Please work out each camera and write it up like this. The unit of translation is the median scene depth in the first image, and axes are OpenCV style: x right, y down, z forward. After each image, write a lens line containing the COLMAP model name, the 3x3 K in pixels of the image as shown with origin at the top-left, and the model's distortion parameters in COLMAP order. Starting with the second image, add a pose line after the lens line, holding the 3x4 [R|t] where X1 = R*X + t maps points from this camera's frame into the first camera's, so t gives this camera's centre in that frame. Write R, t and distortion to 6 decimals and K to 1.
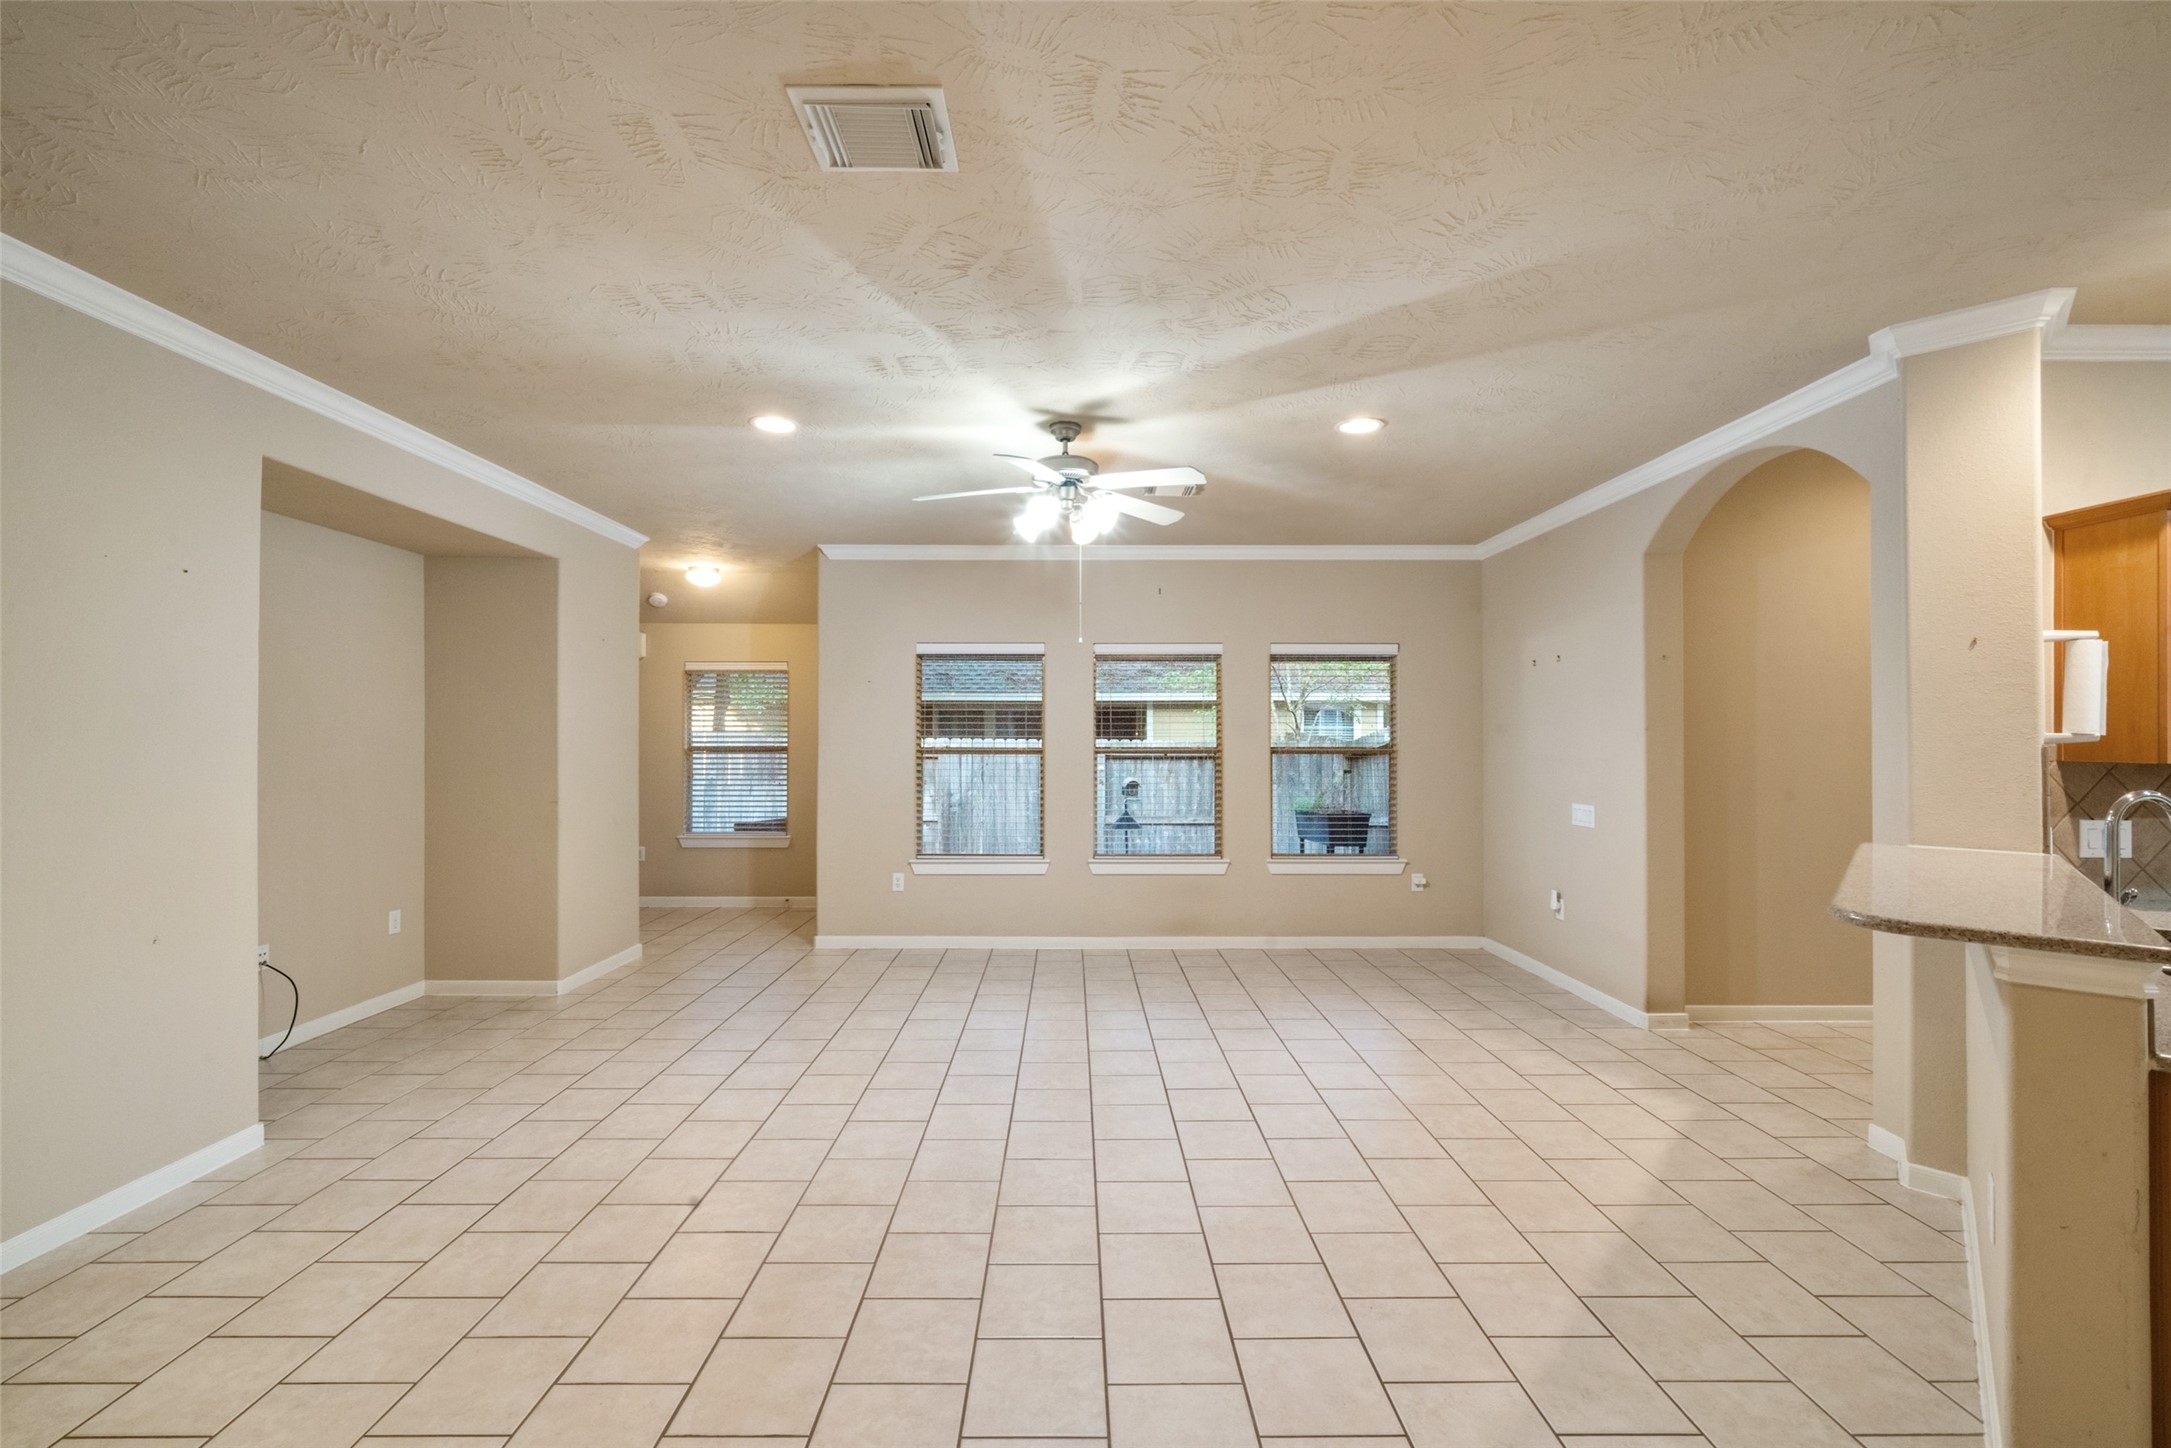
lens RADIAL K [[900.0, 0, 1083.1], [0, 900.0, 715.8], [0, 0, 1]] dist [-0.008248, 0.001667]
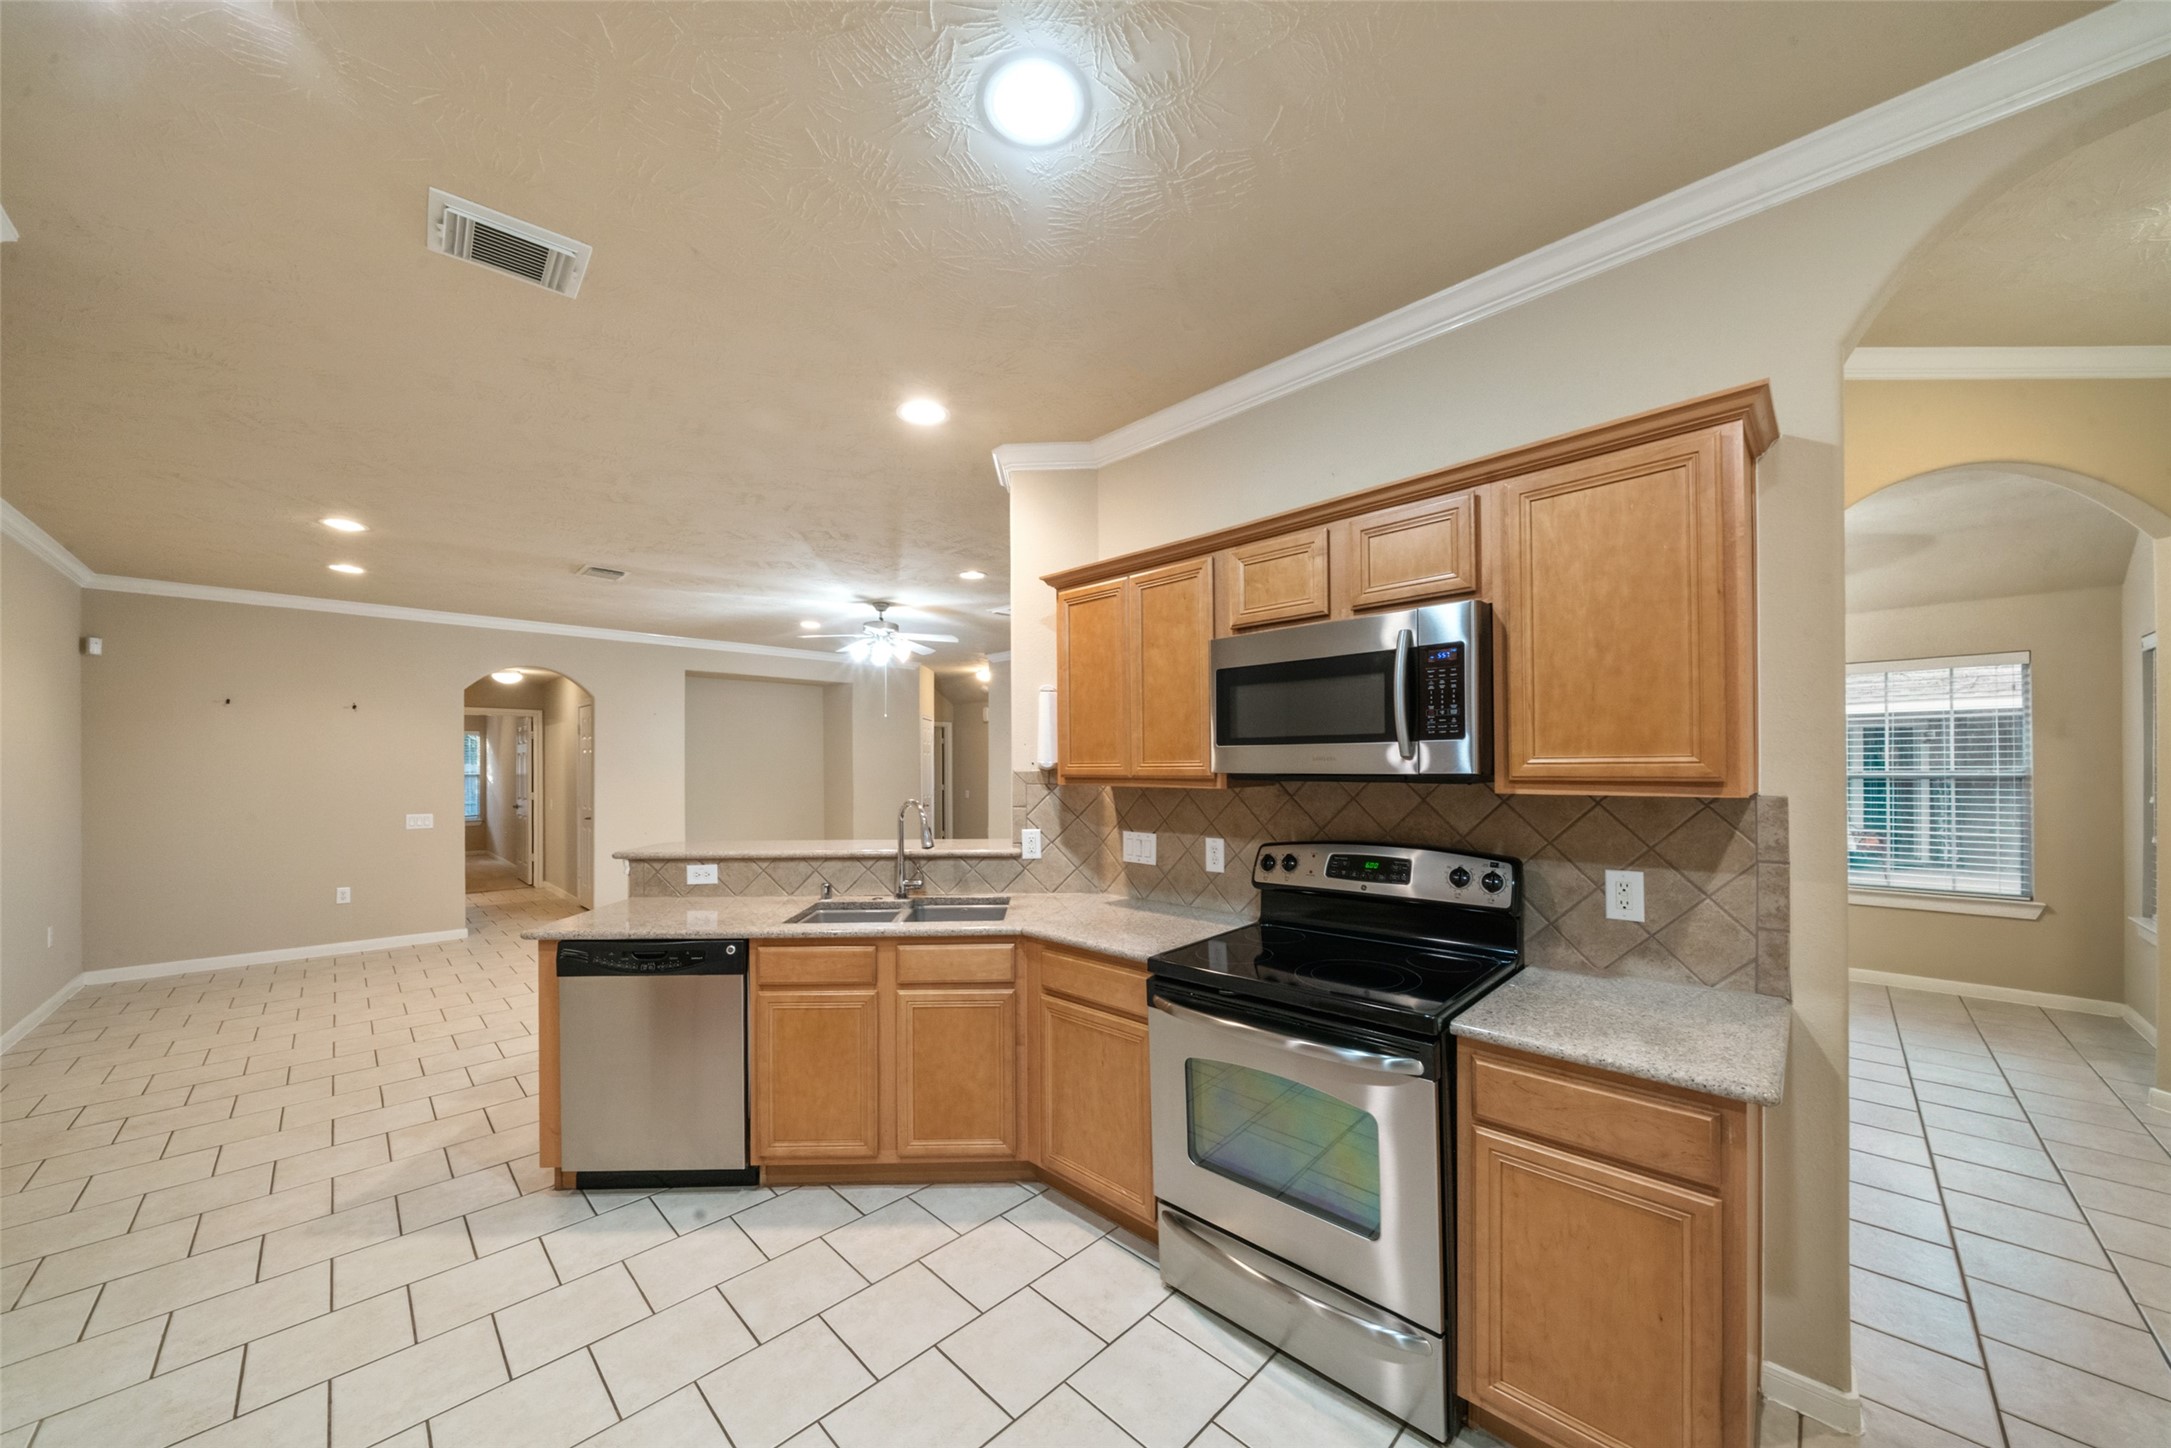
lens RADIAL K [[845.4, 0, 1099.3], [0, 845.4, 744.7], [0, 0, 1]] dist [-0.001659, -0.000030]
pose [[0.664644, -0.024251, -0.746767, 1.490051], [0.023308, 0.999660, -0.011719, 0.008056], [0.746797, -0.009616, 0.664983, 0.153225]]
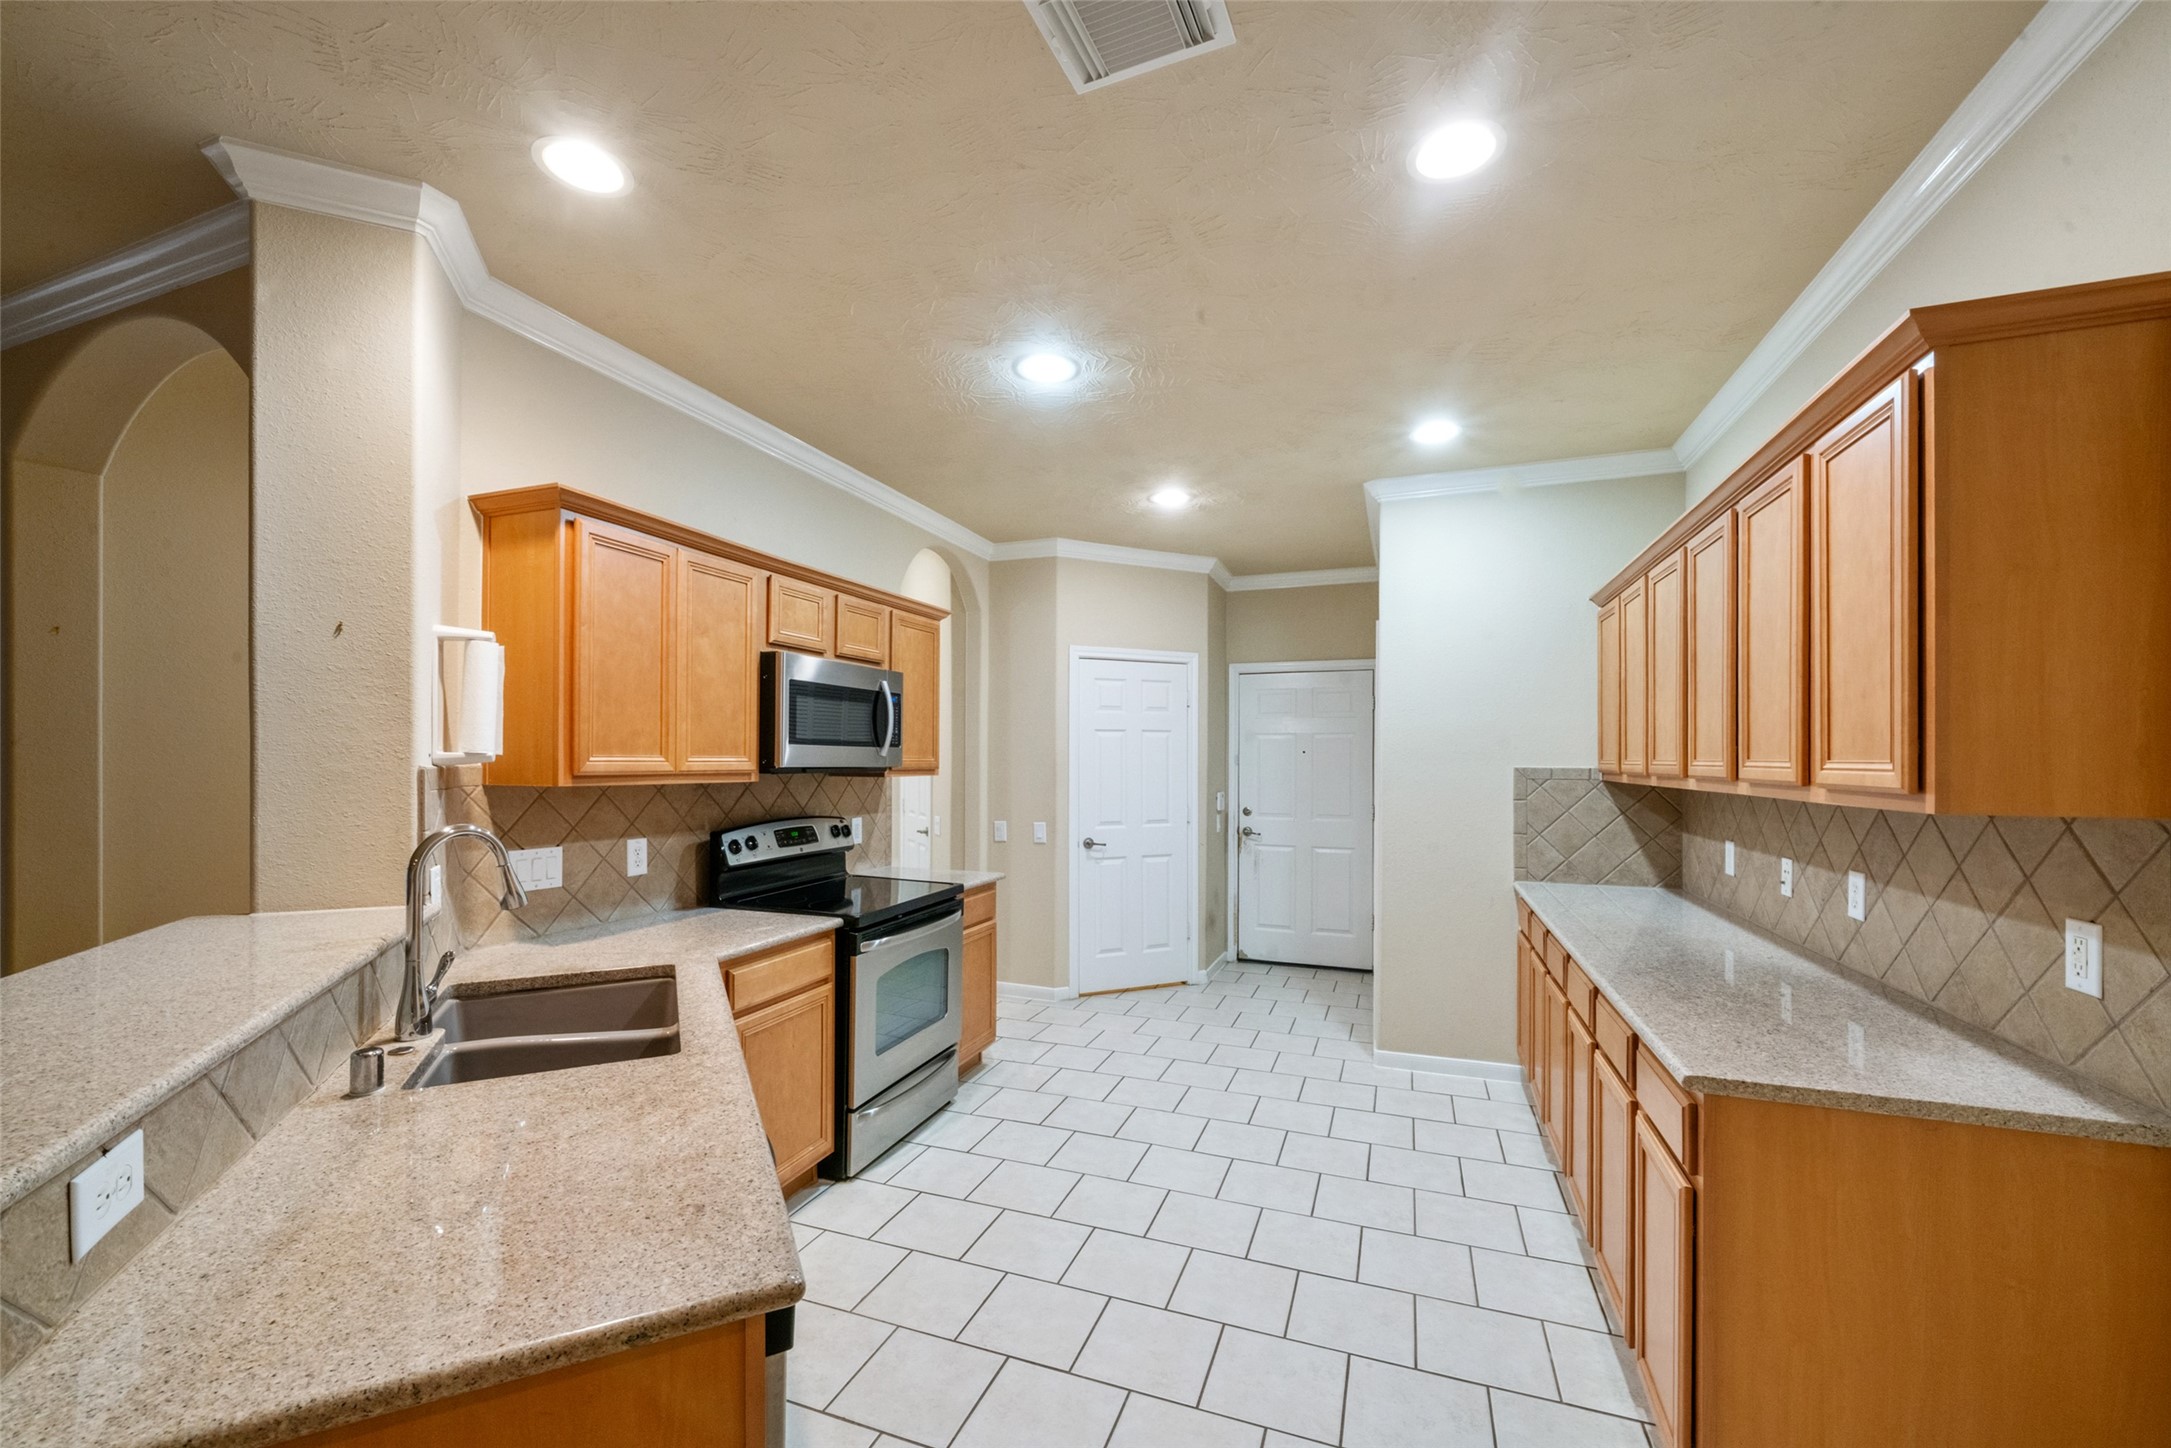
lens RADIAL K [[845.4, 0, 1095.0], [0, 845.4, 757.3], [0, 0, 1]] dist [-0.001659, -0.000030]
pose [[0.361639, 0.003032, 0.932313, 0.417637], [-0.015980, 0.999868, 0.002947, 0.009017], [-0.932181, -0.015964, 0.361640, 0.120655]]
